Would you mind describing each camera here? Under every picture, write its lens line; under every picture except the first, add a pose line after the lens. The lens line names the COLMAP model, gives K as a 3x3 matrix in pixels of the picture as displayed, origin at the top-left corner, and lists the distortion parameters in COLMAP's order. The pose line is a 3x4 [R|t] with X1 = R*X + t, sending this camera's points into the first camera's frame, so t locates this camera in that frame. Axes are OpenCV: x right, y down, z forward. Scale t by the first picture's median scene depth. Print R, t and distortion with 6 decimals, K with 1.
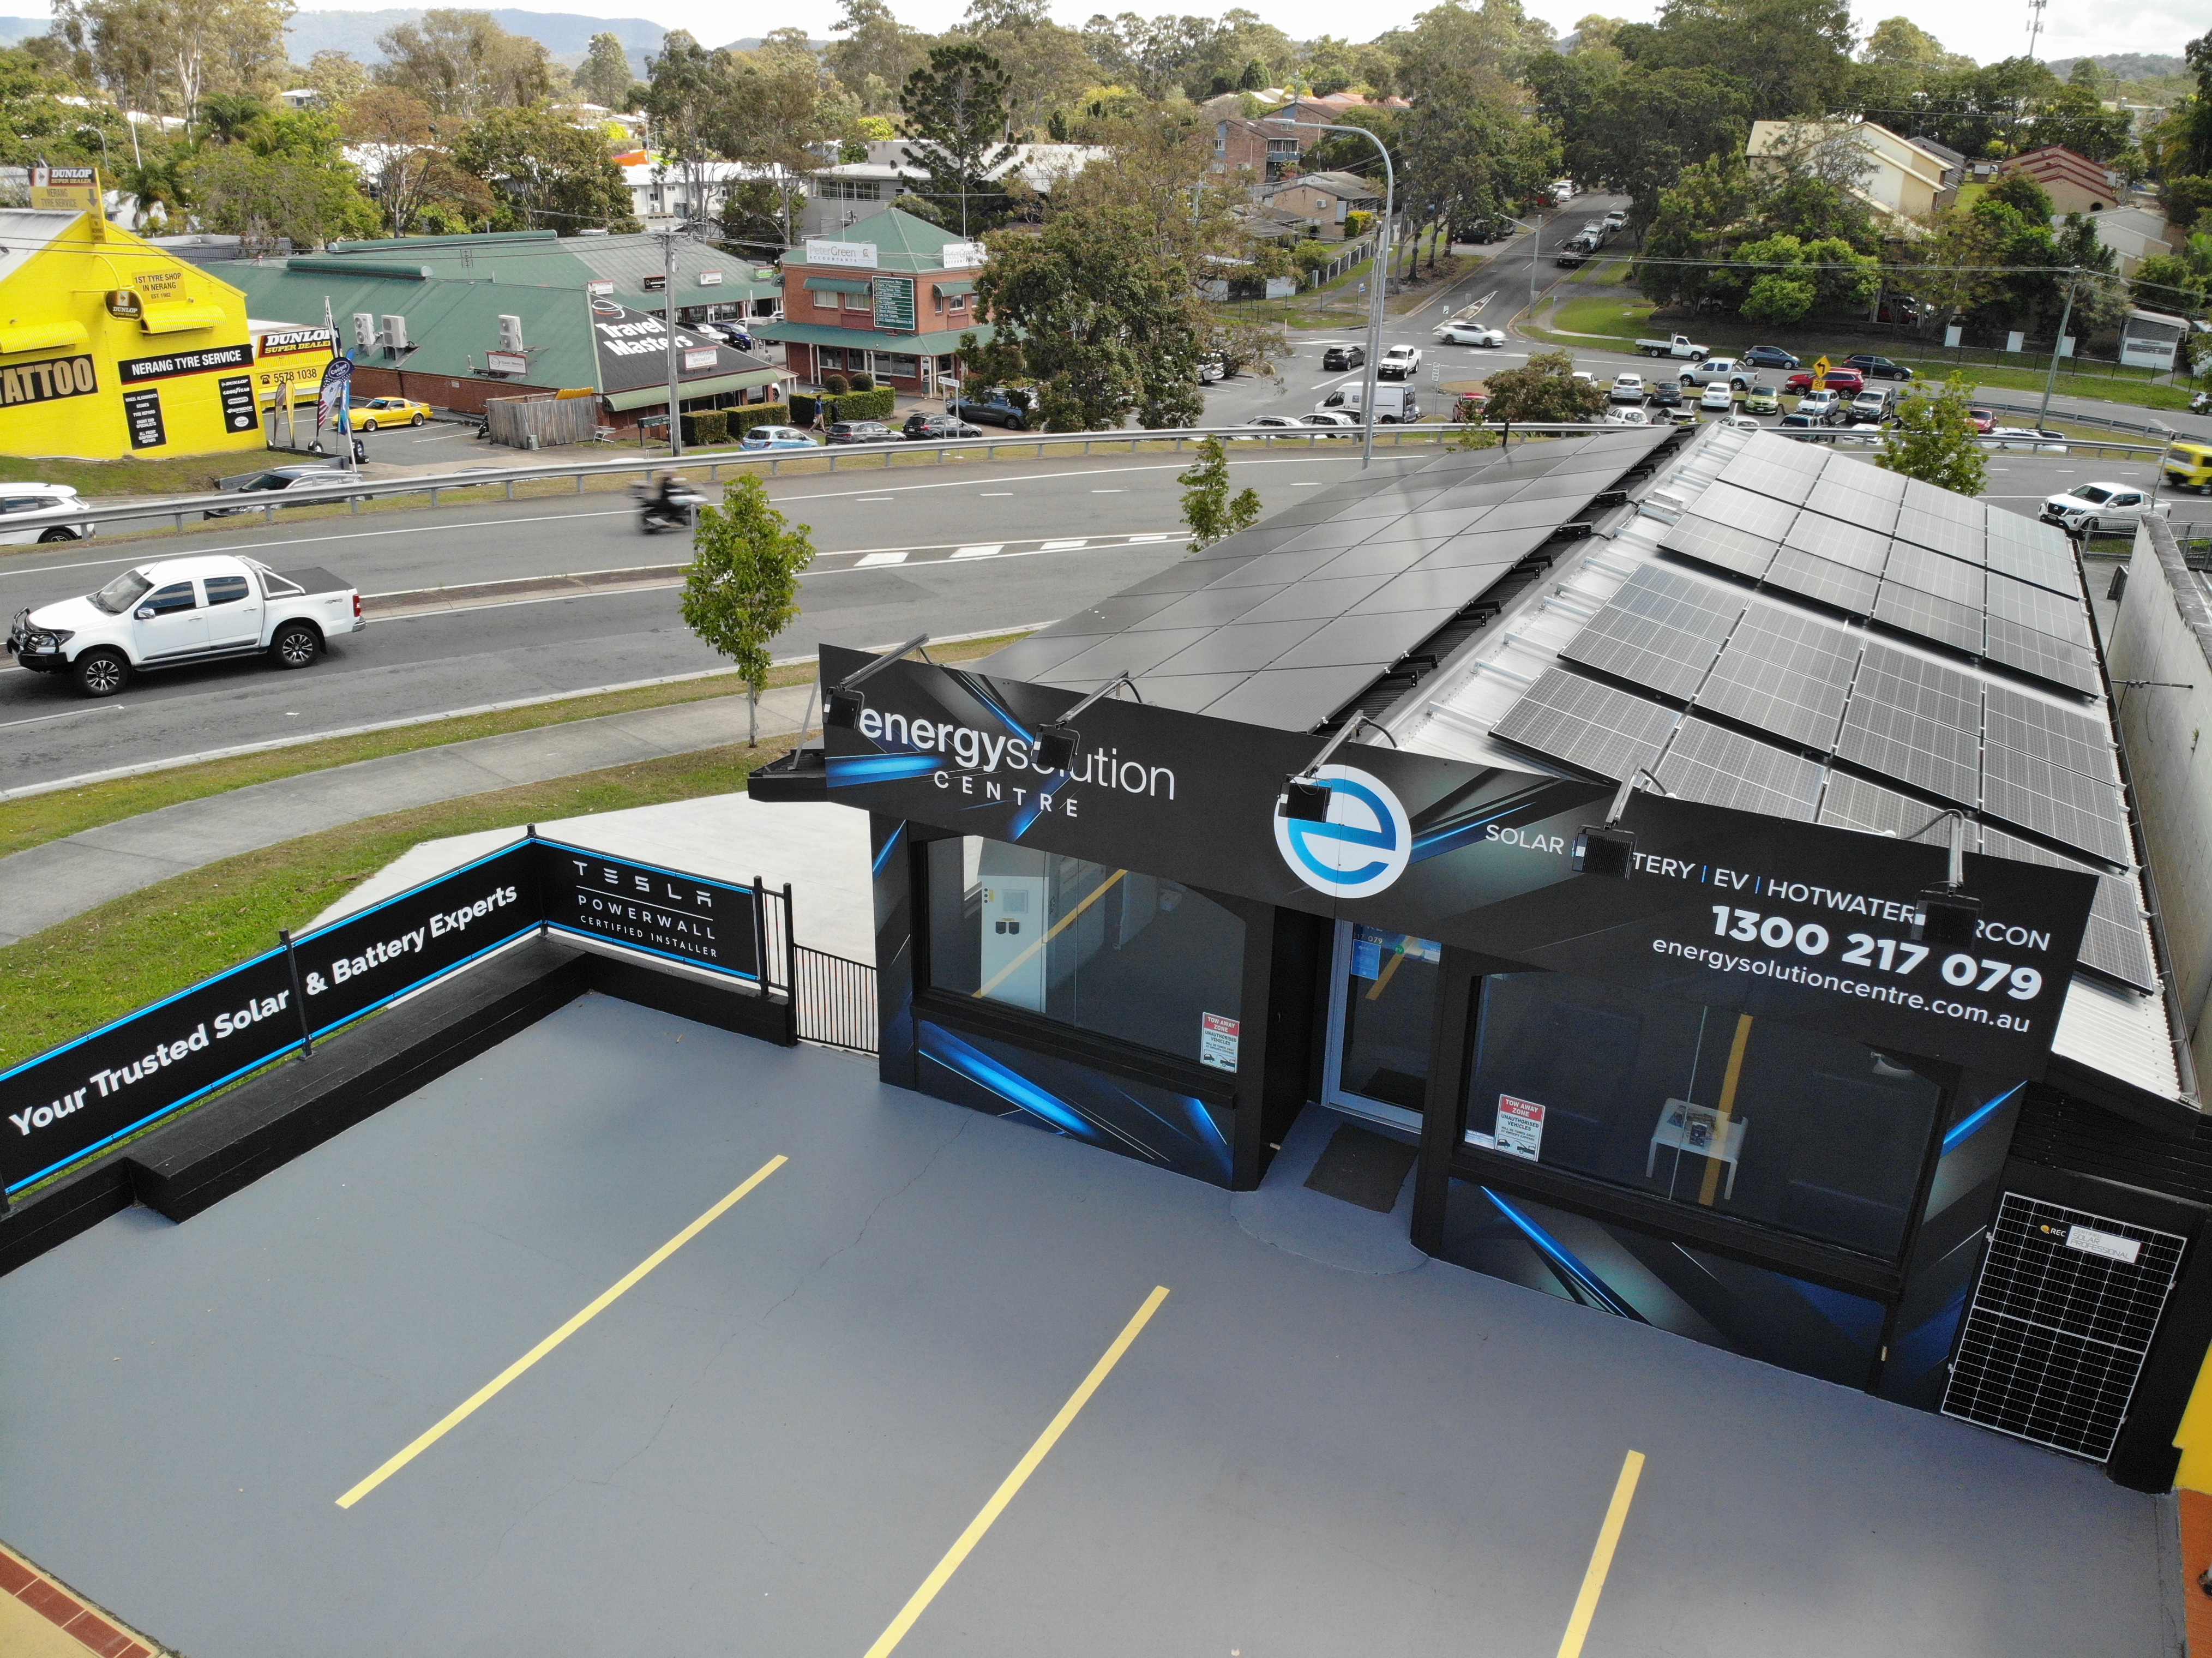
lens RADIAL K [[1609.5, 0, 1118.5], [0, 1609.5, 793.8], [0, 0, 1]] dist [0.061430, -0.164006]
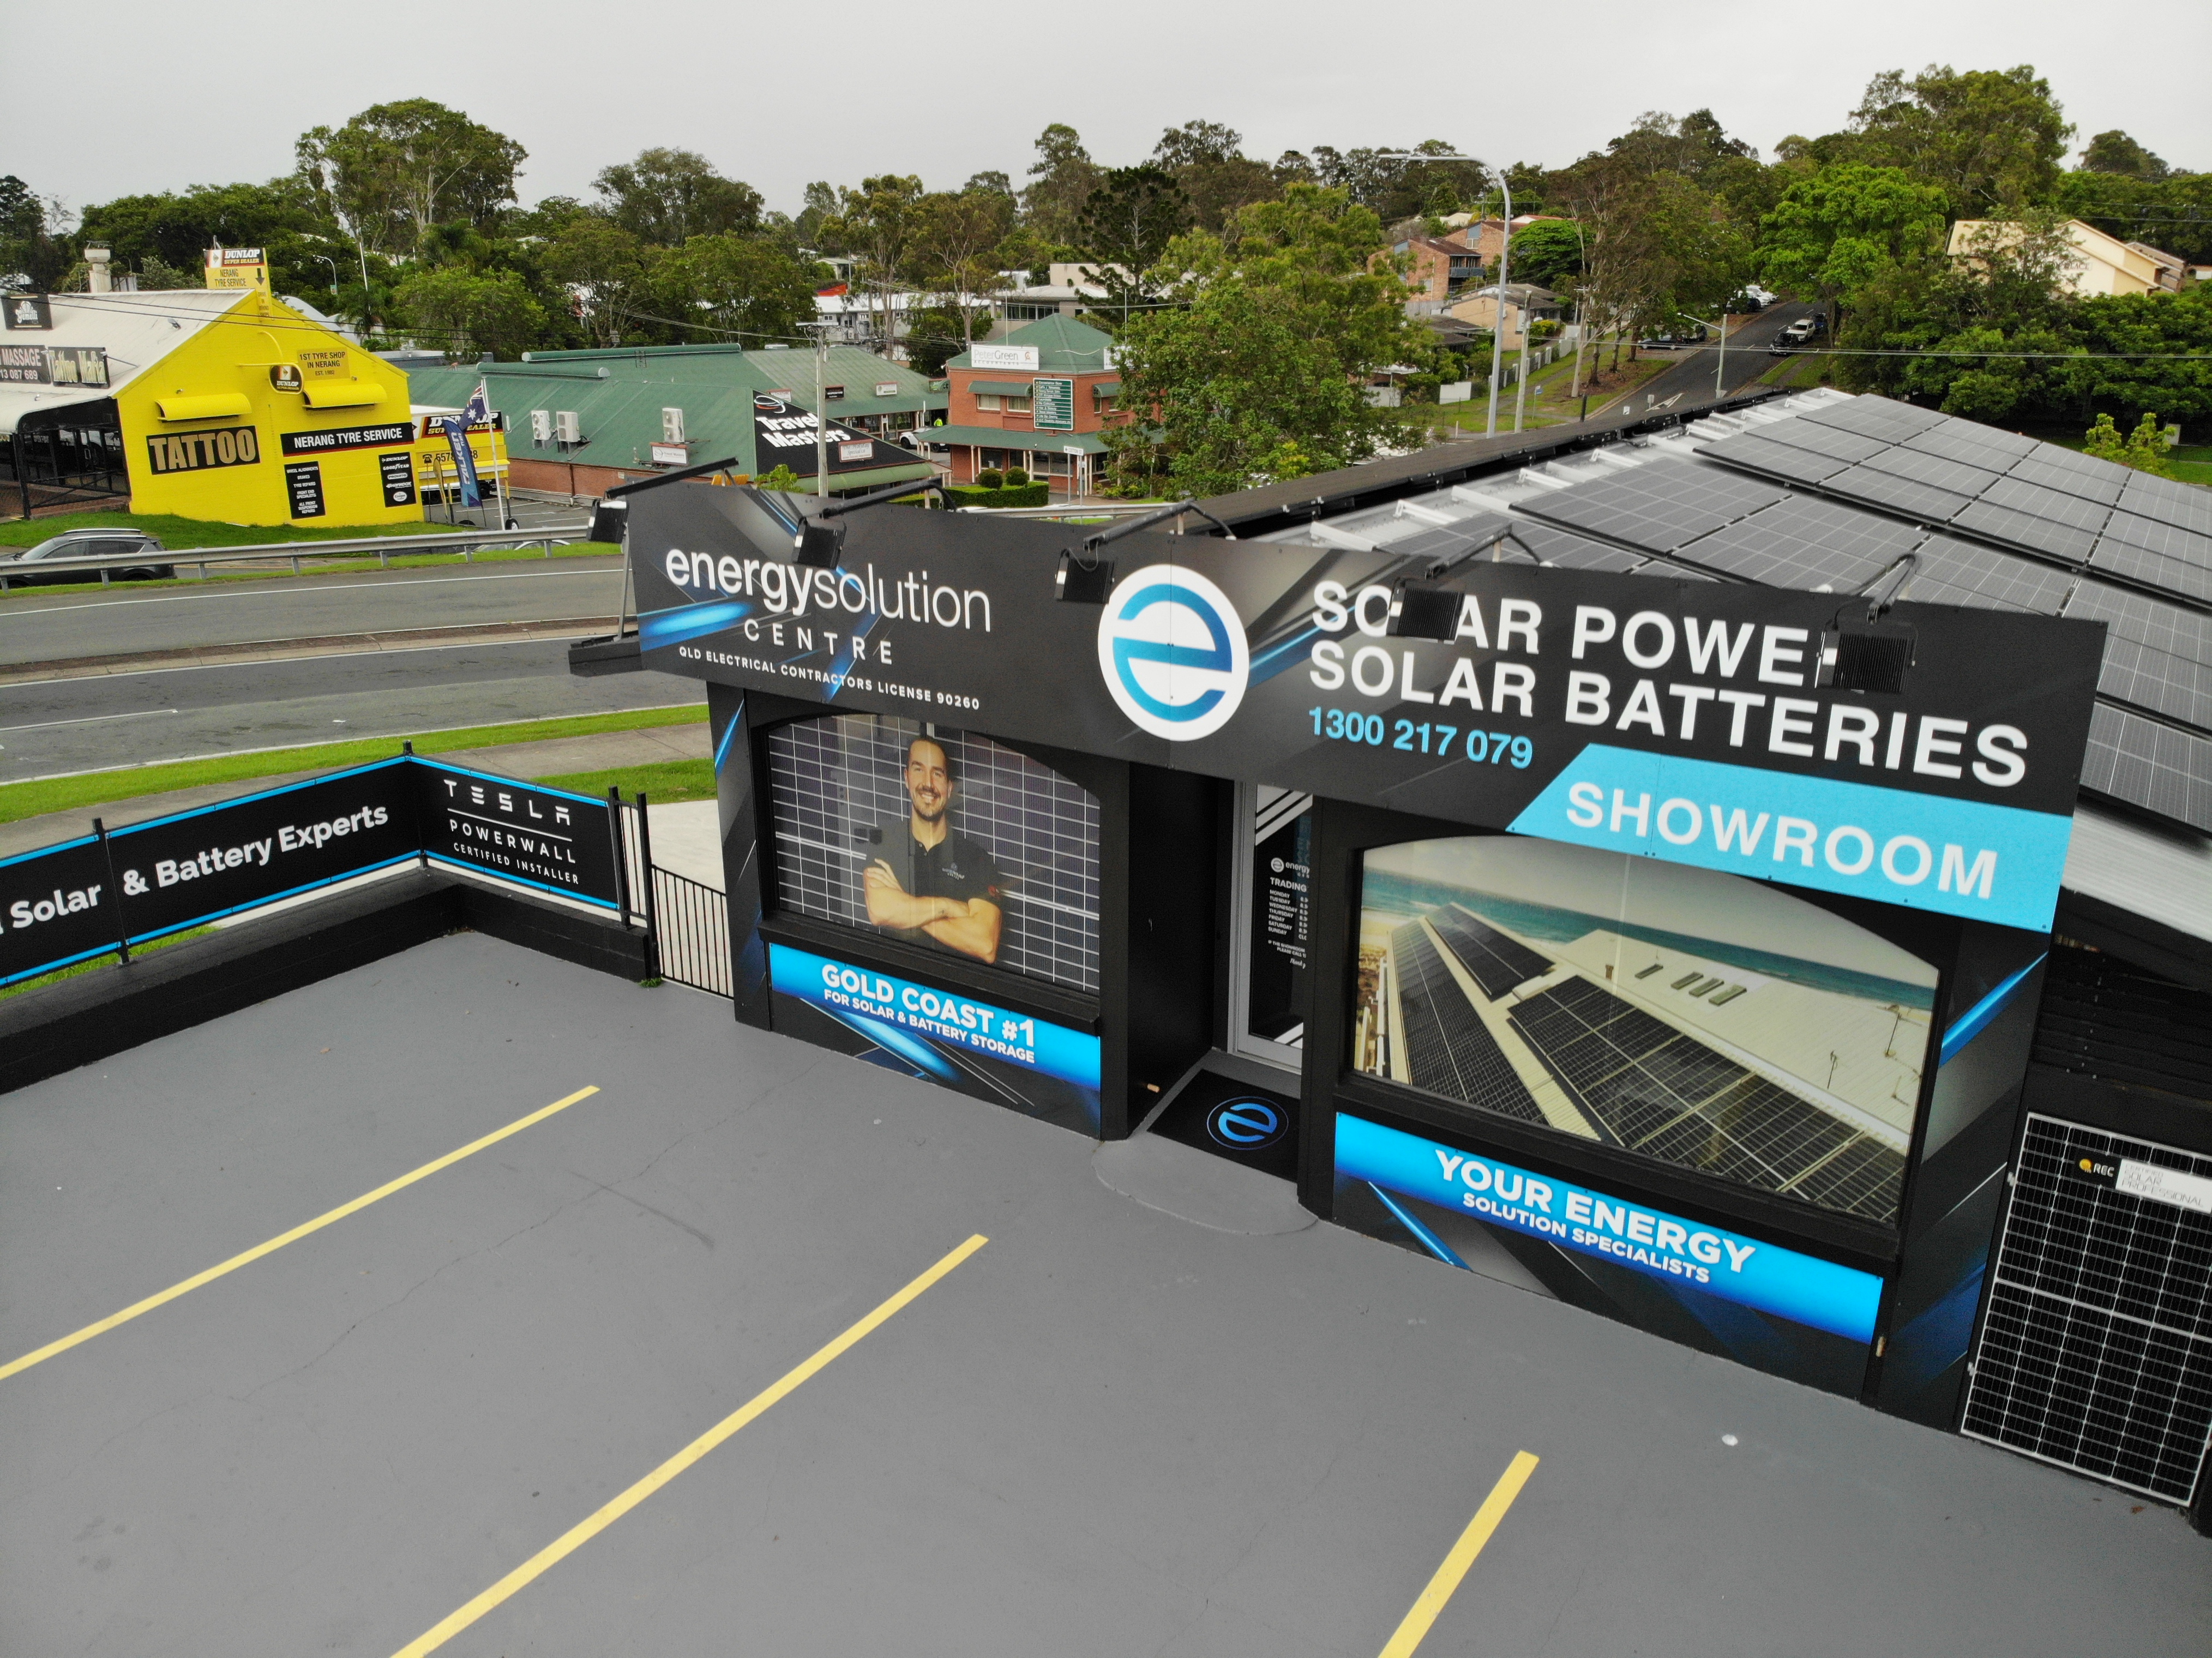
lens RADIAL K [[1609.5, 0, 1107.1], [0, 1609.5, 809.8], [0, 0, 1]] dist [0.061430, -0.164006]
pose [[0.992402, 0.014910, -0.122134, 0.161252], [-0.023103, 0.997556, -0.065941, 0.121740], [0.120853, 0.068261, 0.990321, 0.155137]]
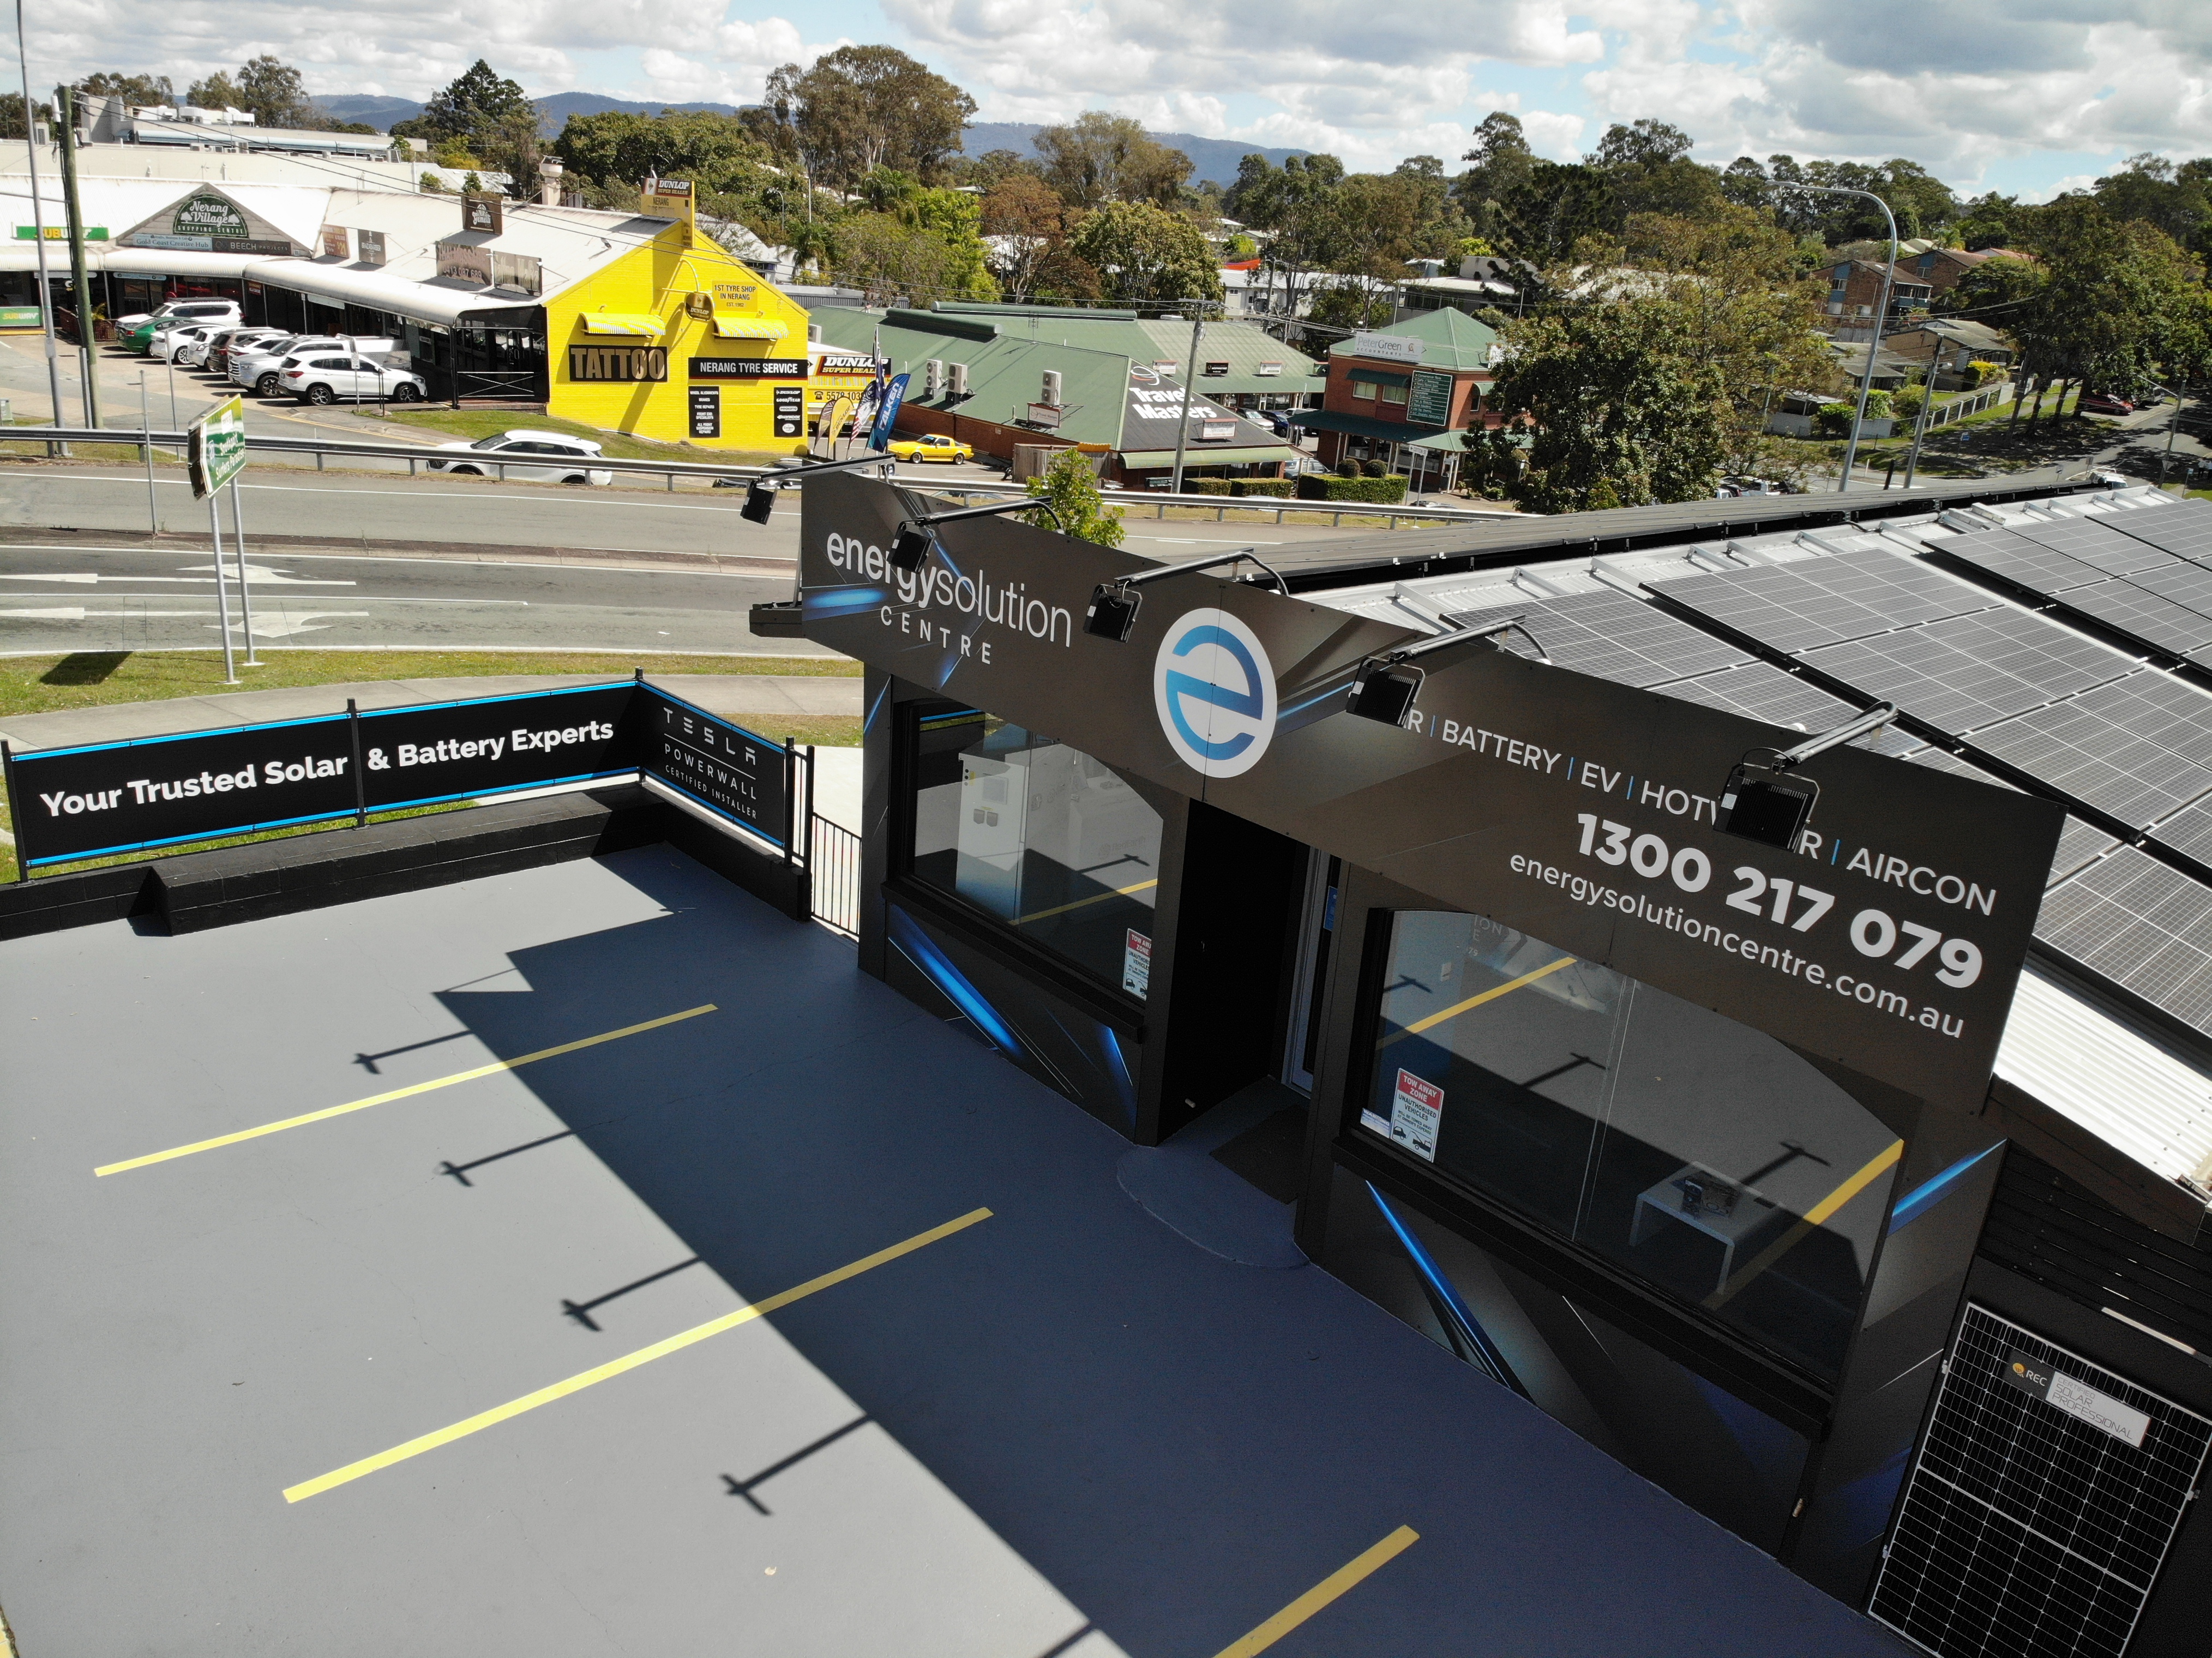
lens RADIAL K [[1609.5, 0, 1125.2], [0, 1609.5, 795.9], [0, 0, 1]] dist [0.061430, -0.164006]
pose [[0.935193, 0.161795, -0.315019, 0.286292], [-0.183430, 0.982215, -0.040079, 0.092267], [0.302932, 0.095265, 0.948239, 0.152394]]
